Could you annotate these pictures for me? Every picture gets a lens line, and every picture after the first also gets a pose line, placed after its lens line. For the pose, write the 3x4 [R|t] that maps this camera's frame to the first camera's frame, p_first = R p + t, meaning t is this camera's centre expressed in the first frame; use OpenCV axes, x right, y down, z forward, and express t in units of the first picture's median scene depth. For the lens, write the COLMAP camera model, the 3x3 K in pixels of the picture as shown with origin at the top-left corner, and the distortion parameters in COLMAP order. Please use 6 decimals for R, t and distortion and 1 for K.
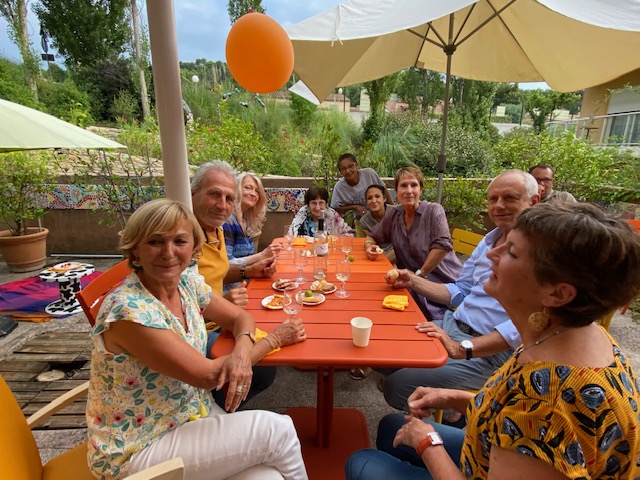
lens RADIAL K [[314.8, 0, 319.0], [0, 314.8, 246.1], [0, 0, 1]] dist [-0.003816, -0.000233]
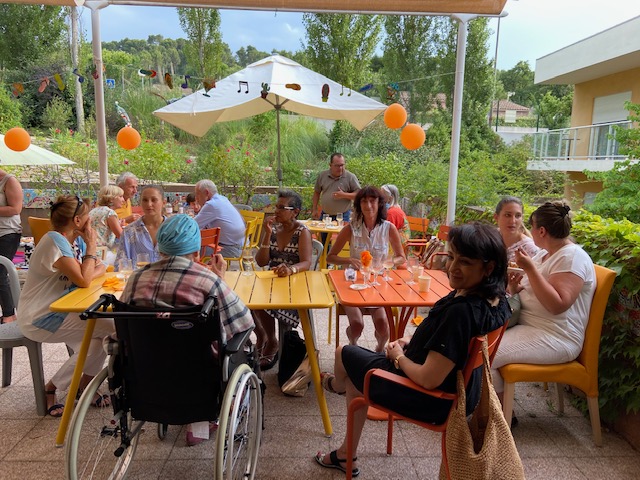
lens RADIAL K [[487.9, 0, 321.5], [0, 487.9, 238.0], [0, 0, 1]] dist [0.054401, -0.006186]
pose [[0.999839, 0.008753, -0.015676, 0.181614], [-0.010800, 0.990696, -0.135662, 0.104780], [0.014343, 0.135810, 0.990631, -0.382272]]
